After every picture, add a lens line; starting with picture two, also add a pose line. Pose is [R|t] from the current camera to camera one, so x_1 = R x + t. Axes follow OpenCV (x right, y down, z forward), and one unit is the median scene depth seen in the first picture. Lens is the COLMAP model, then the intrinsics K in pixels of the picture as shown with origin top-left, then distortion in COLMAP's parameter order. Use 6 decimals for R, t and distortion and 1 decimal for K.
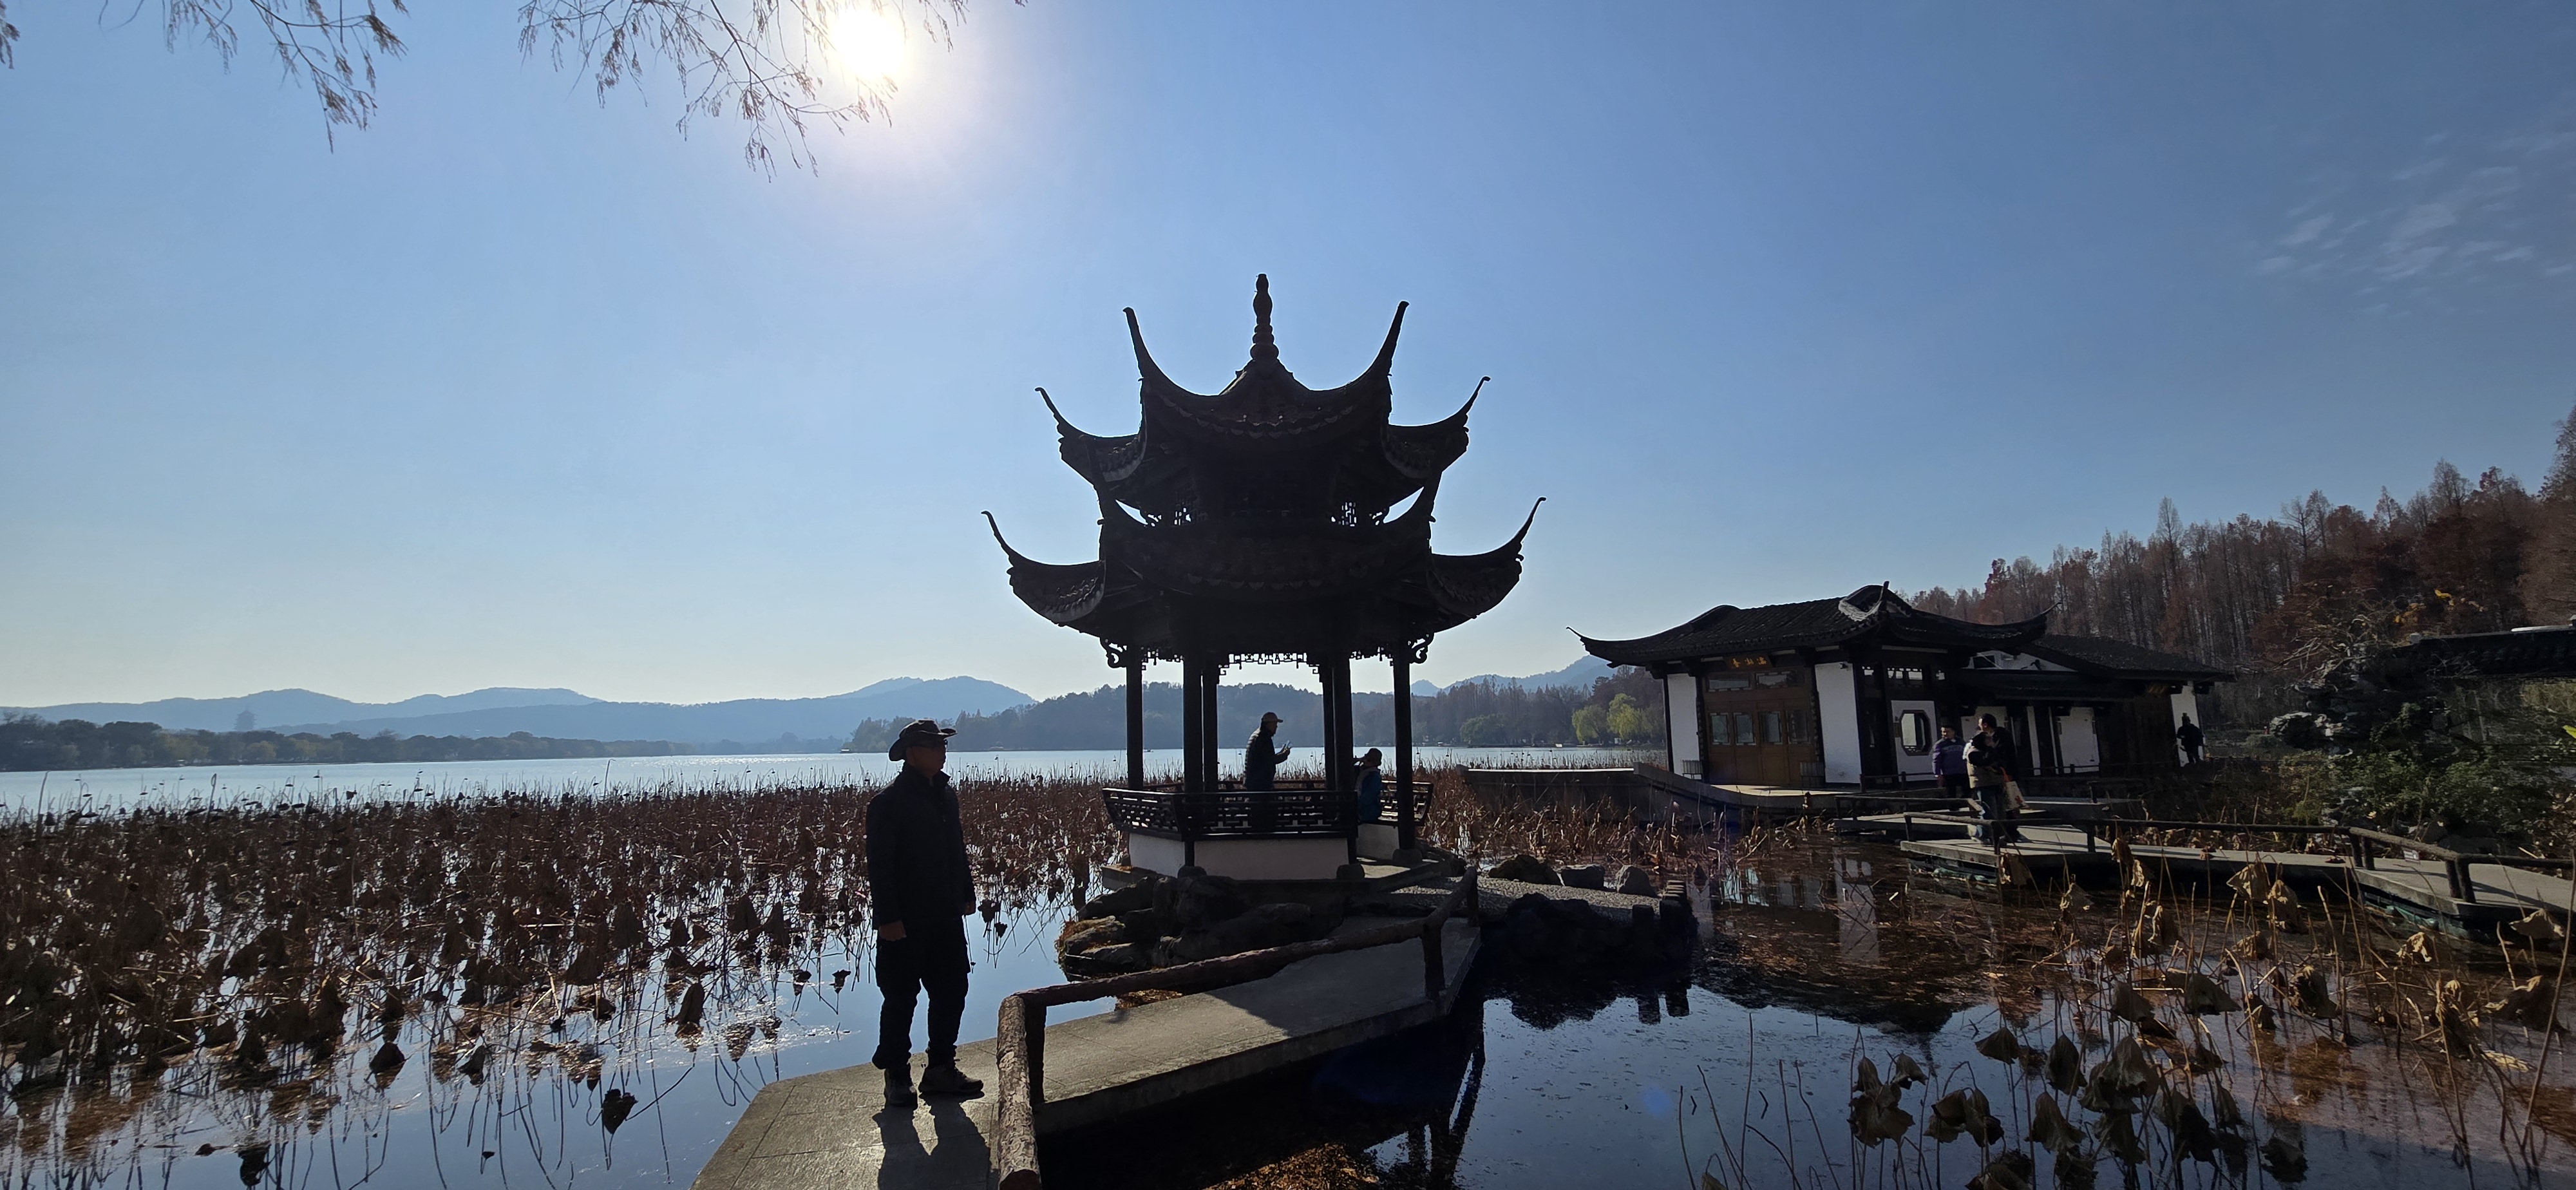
lens RADIAL K [[1046.5, 0, 1275.7], [0, 1046.5, 595.2], [0, 0, 1]] dist [-0.002361, 0.000506]
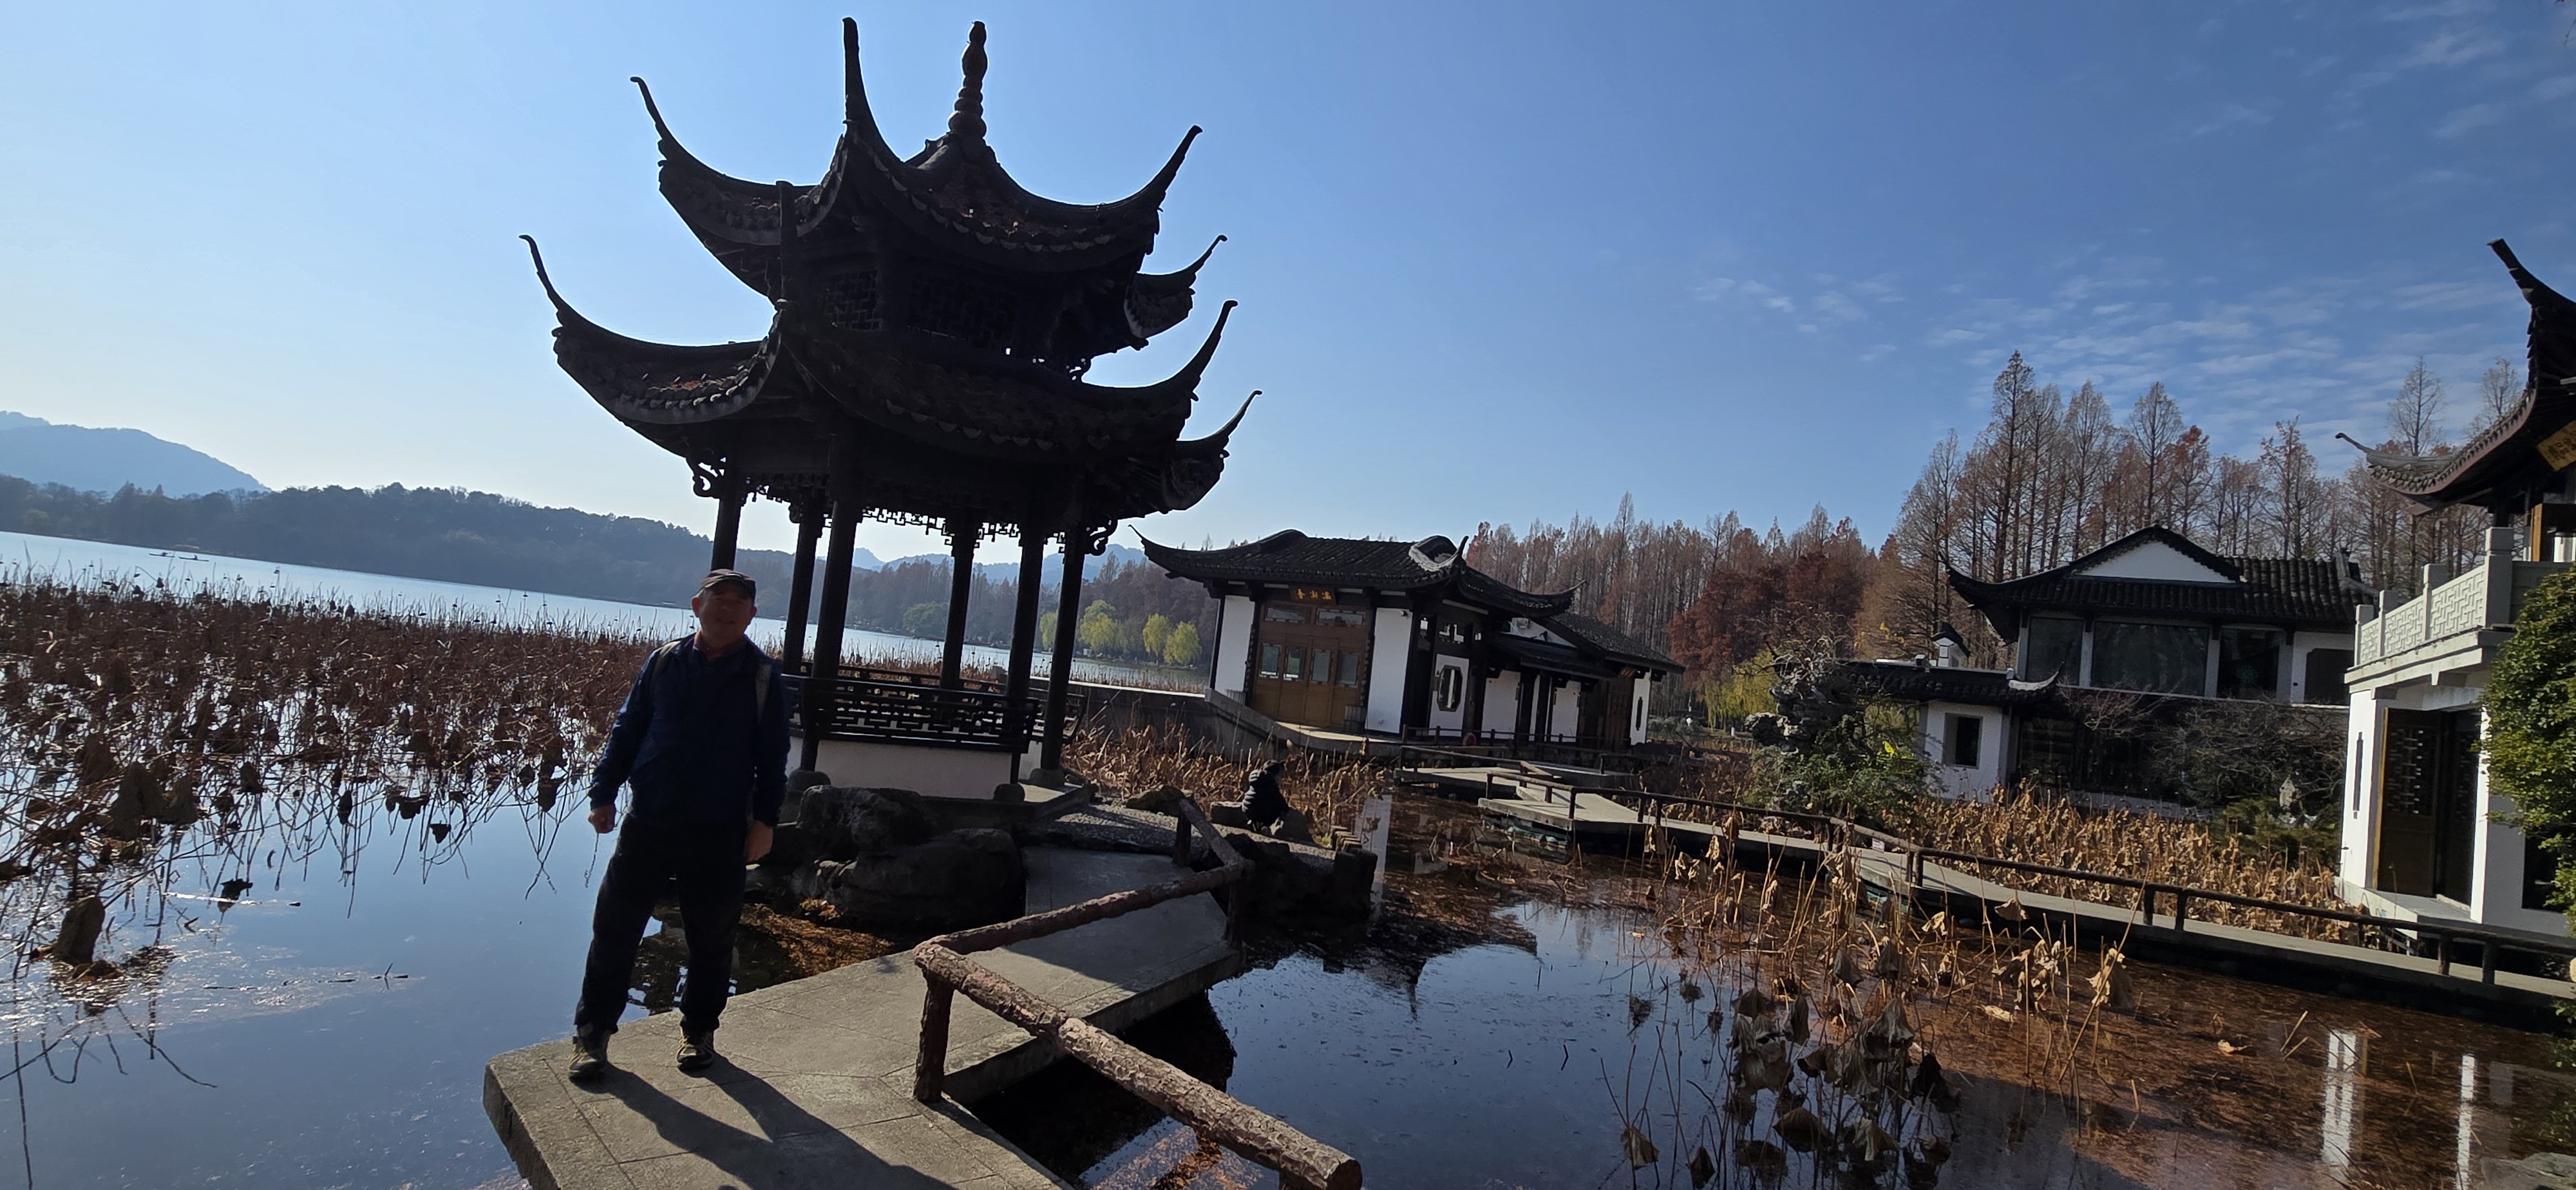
lens RADIAL K [[1251.3, 0, 1264.6], [0, 1251.3, 595.3], [0, 0, 1]] dist [0.000260, -0.002334]
pose [[0.888532, 0.142481, 0.436132, -0.174435], [-0.187153, 0.980436, 0.060986, 0.009768], [-0.418910, -0.135812, 0.897814, 0.035704]]
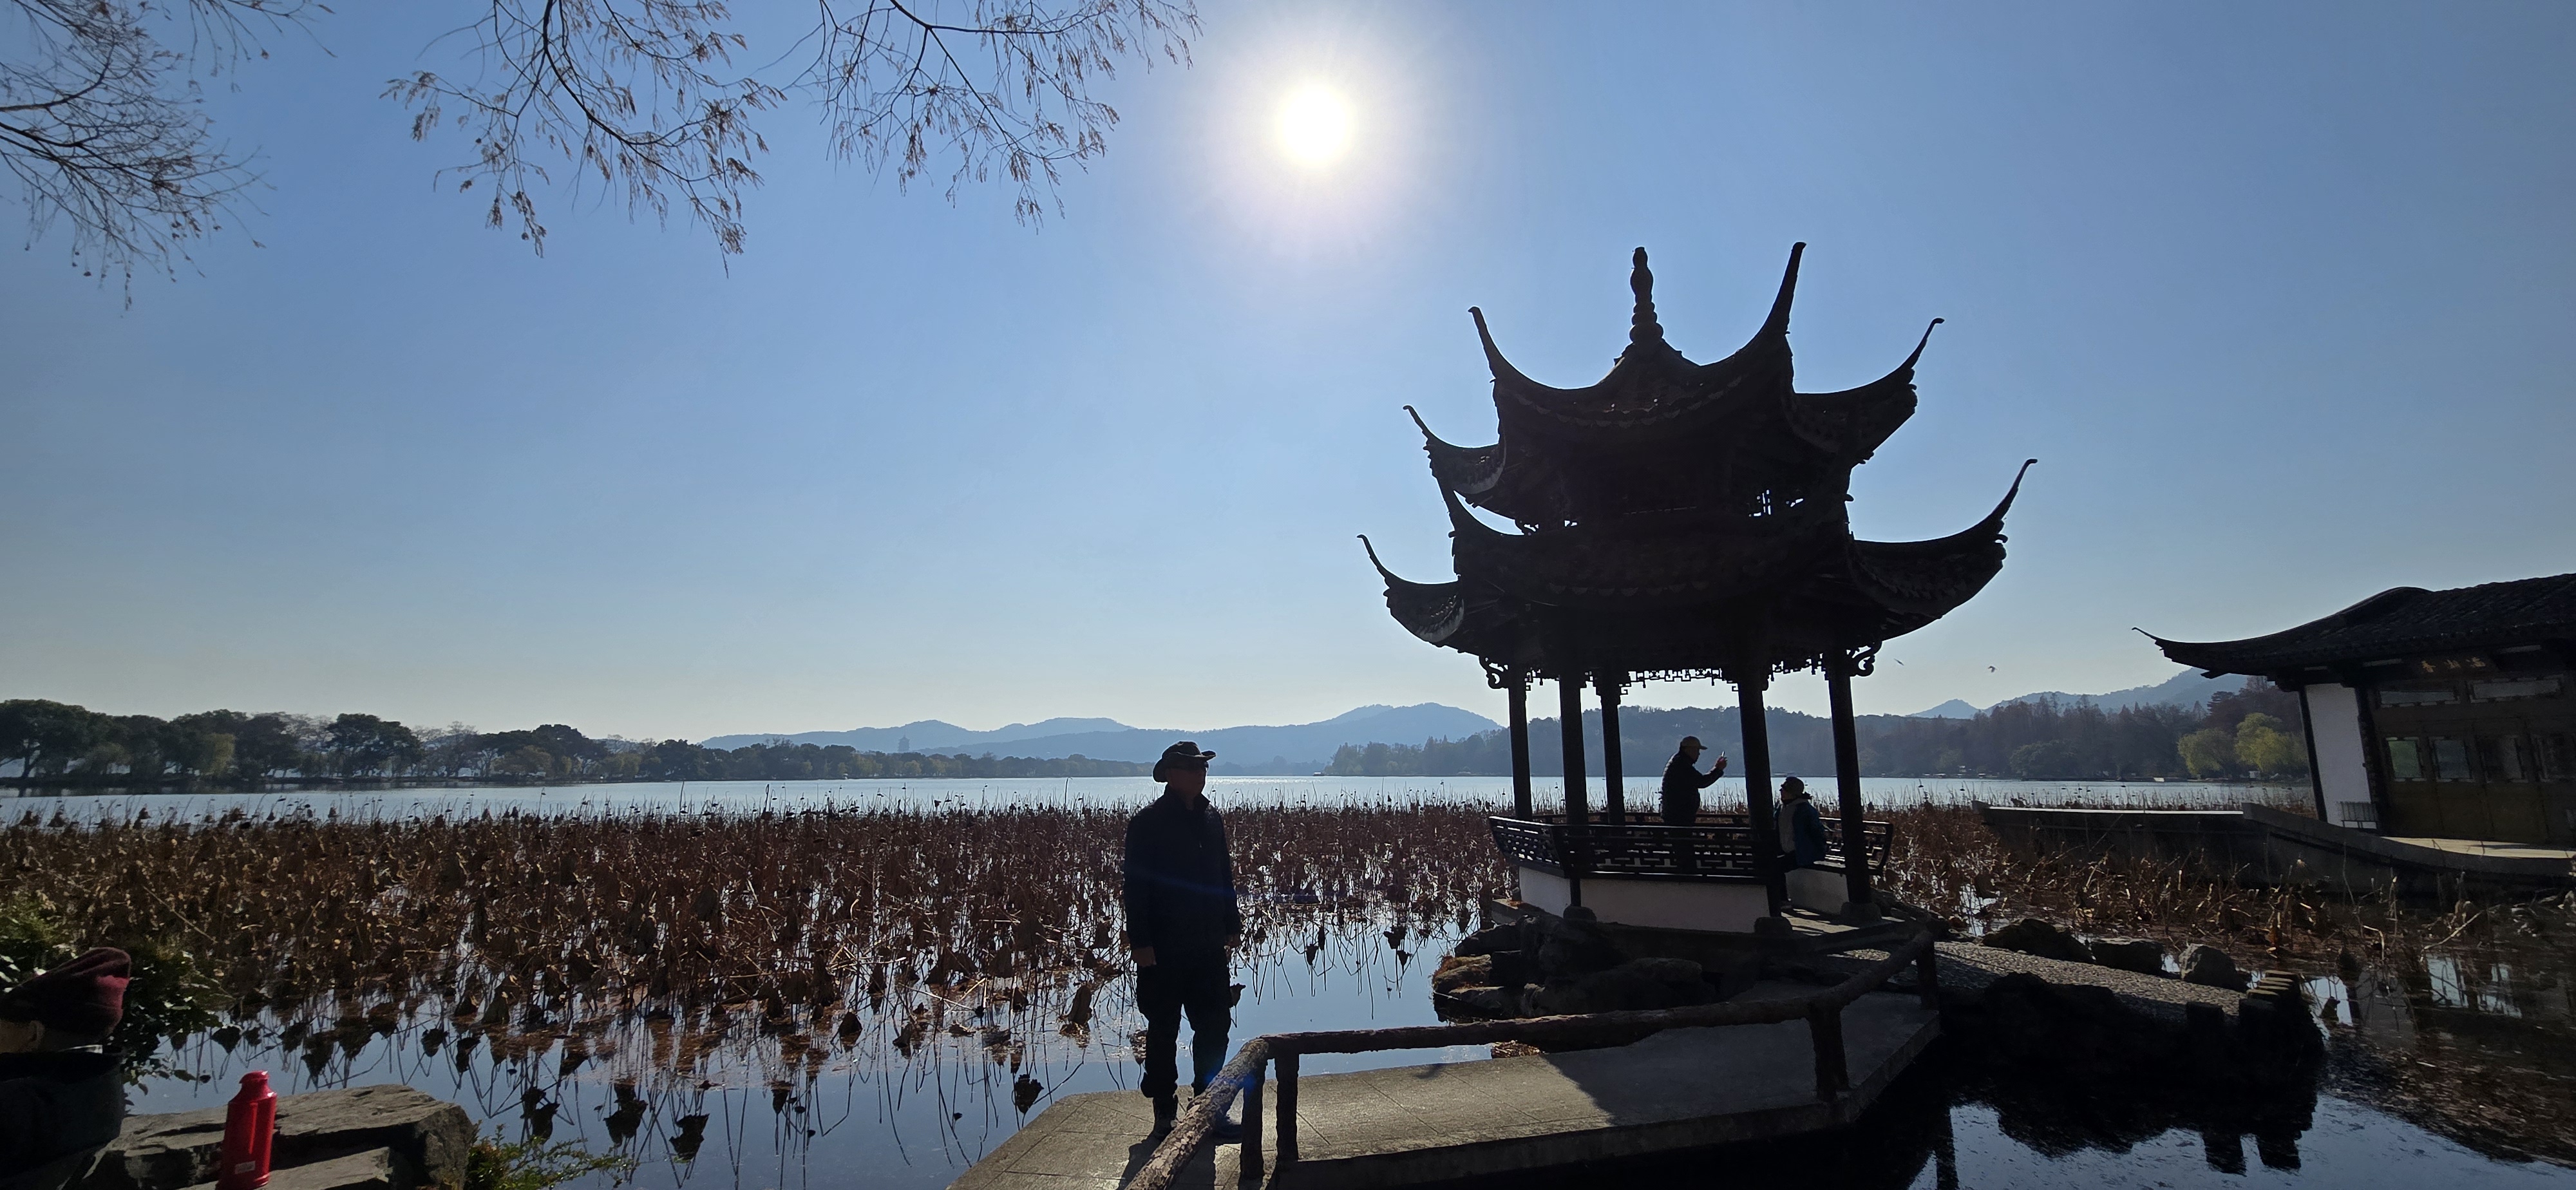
lens RADIAL K [[1046.5, 0, 1276.5], [0, 1046.5, 596.7], [0, 0, 1]] dist [-0.002361, 0.000506]
pose [[0.907458, -0.056666, -0.416305, 0.063734], [0.047248, 0.998341, -0.032900, 0.007908], [0.417478, 0.010186, 0.908630, 0.057398]]
